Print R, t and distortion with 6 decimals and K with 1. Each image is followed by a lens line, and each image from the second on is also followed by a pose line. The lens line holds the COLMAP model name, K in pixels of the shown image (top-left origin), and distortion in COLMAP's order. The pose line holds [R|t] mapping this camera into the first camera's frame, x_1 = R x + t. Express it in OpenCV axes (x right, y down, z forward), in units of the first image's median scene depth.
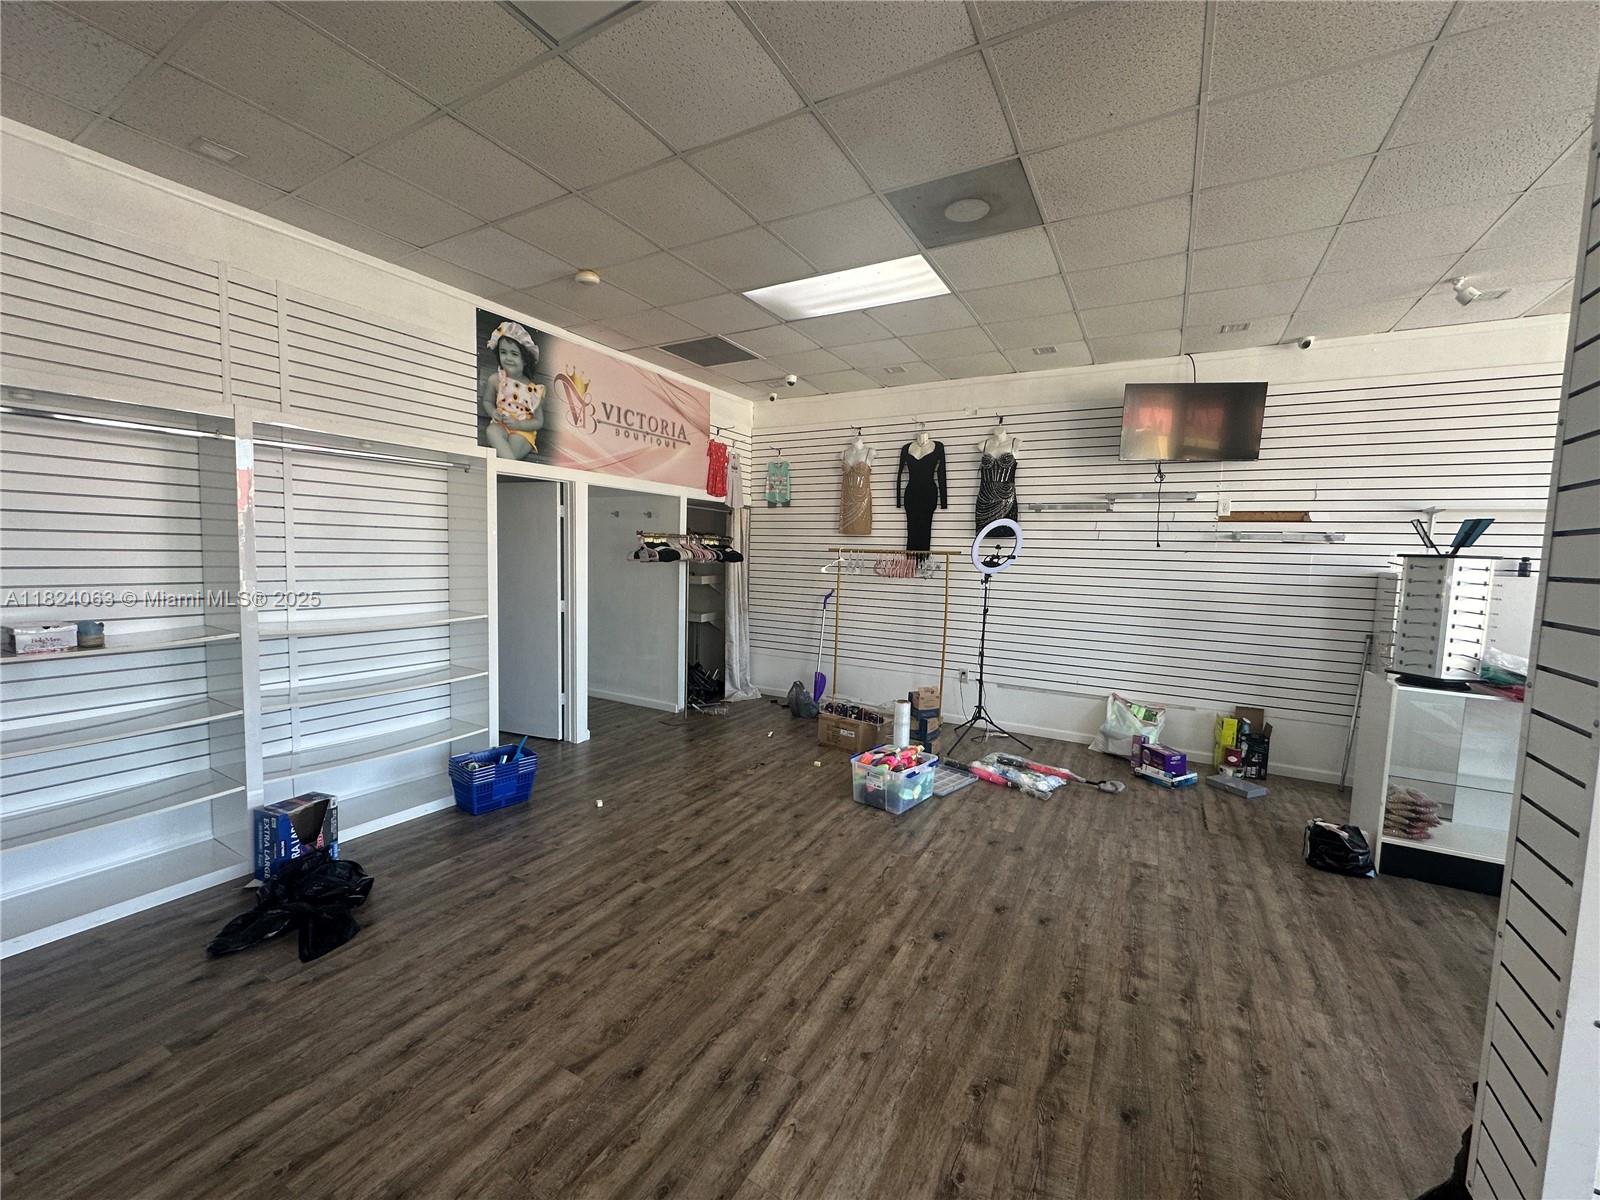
lens RADIAL K [[640.4, 0, 800.0], [0, 640.4, 600.0], [0, 0, 1]] dist [-0.003177, 0.000670]
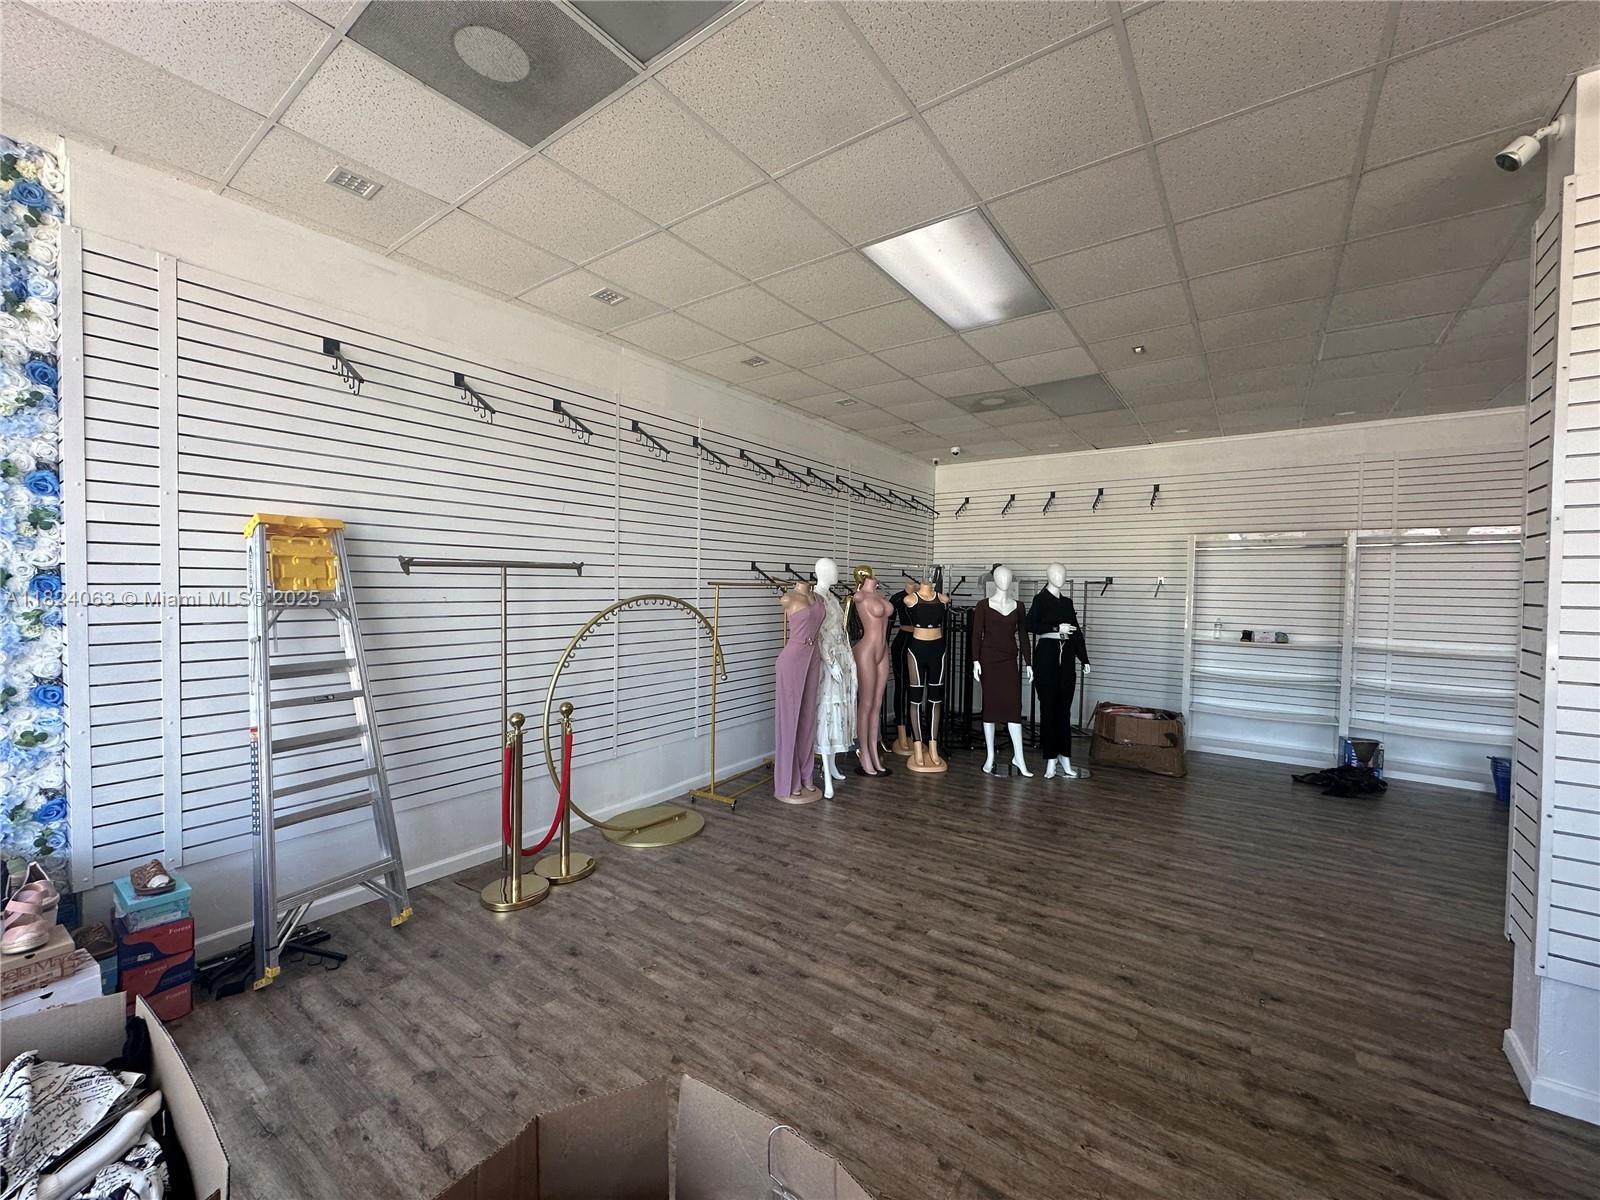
lens RADIAL K [[640.4, 0, 800.0], [0, 640.4, 600.0], [0, 0, 1]] dist [-0.003177, 0.000670]
pose [[-0.110483, -0.003024, -0.993873, 1.216731], [-0.093317, 0.995609, 0.007344, 0.054431], [0.989488, 0.093556, -0.110280, -0.434257]]
